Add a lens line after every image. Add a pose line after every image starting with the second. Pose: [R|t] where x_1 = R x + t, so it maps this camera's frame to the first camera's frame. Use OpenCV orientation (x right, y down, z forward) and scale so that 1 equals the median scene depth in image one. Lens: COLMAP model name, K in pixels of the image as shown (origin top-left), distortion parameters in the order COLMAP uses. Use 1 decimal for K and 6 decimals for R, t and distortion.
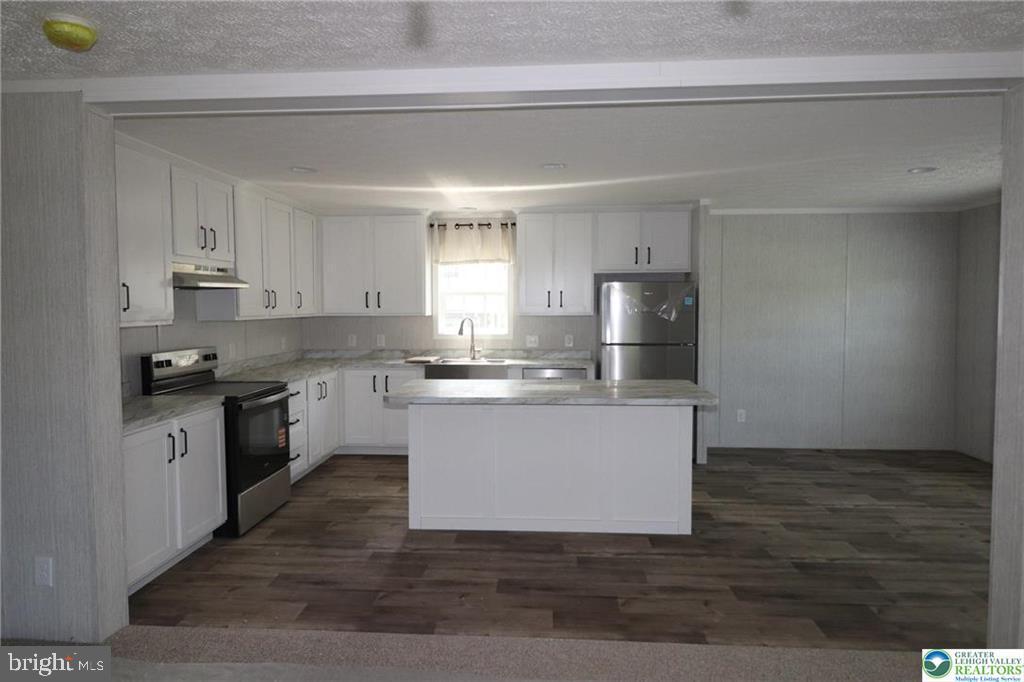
lens RADIAL K [[653.2, 0, 504.8], [0, 653.2, 361.4], [0, 0, 1]] dist [0.005333, -0.003013]
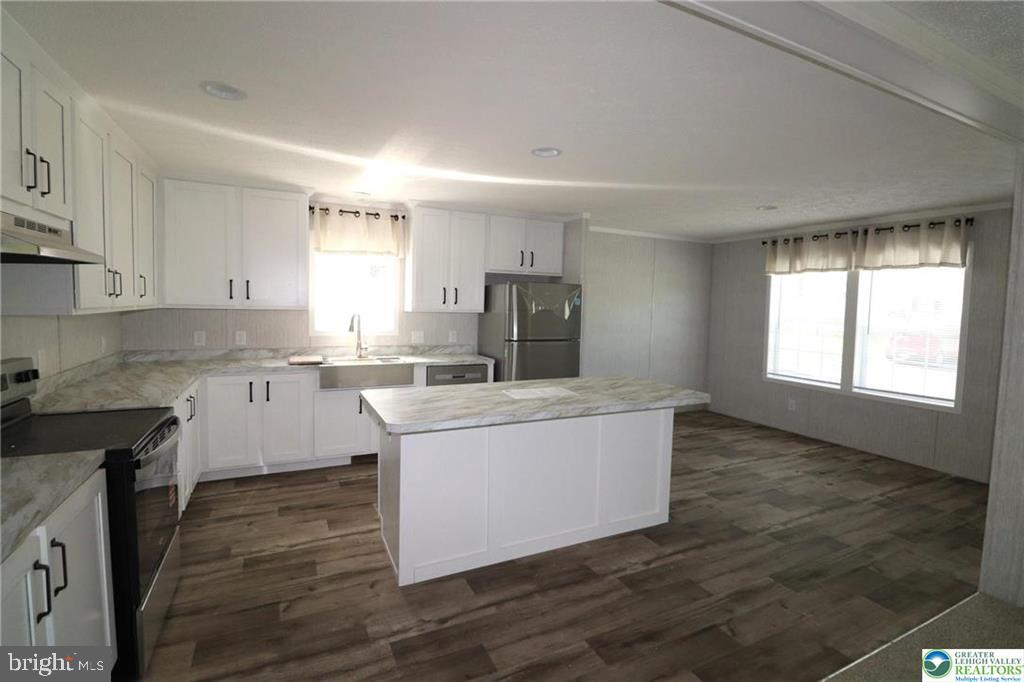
lens RADIAL K [[480.2, 0, 504.3], [0, 480.2, 346.9], [0, 0, 1]] dist [-0.005087, -0.010088]
pose [[0.857969, -0.022041, 0.513229, -0.237988], [0.017190, 0.999751, 0.014198, -0.026023], [-0.513414, -0.003359, 0.858134, 0.325720]]
